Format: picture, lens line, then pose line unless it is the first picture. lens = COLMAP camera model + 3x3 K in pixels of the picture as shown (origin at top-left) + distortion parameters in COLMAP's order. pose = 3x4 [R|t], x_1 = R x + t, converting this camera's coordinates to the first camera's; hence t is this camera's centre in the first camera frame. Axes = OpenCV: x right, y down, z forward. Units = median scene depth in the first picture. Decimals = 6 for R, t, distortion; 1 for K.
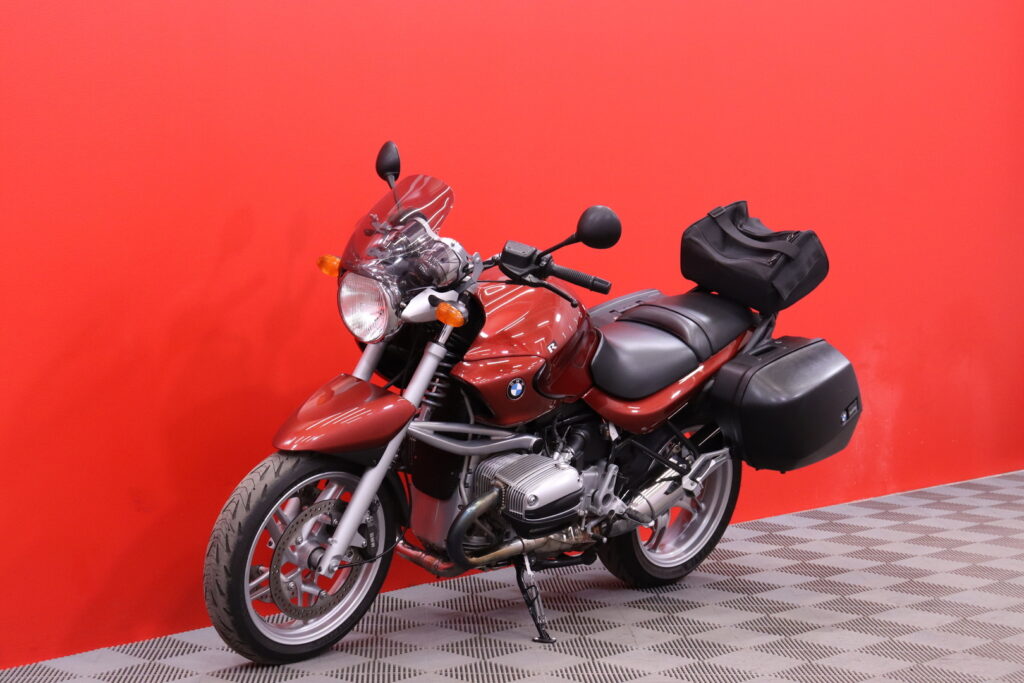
lens RADIAL K [[2005.5, 0, 510.2], [0, 2005.5, 345.8], [0, 0, 1]] dist [0.262642, 0.000000]
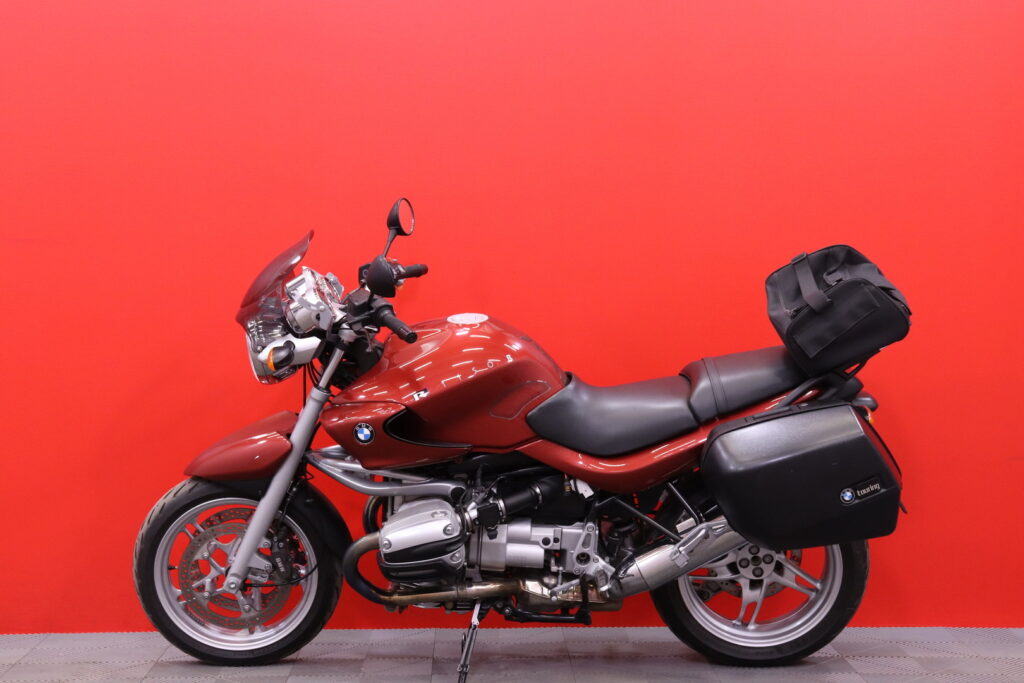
lens RADIAL K [[1796.0, 0, 512.0], [0, 1796.0, 339.9], [0, 0, 1]] dist [0.143967, 0.000000]
pose [[0.660460, 0.014739, -0.750717, 0.721541], [-0.039165, 0.999123, -0.014841, -0.015305], [0.749839, 0.039203, 0.660458, 0.428285]]
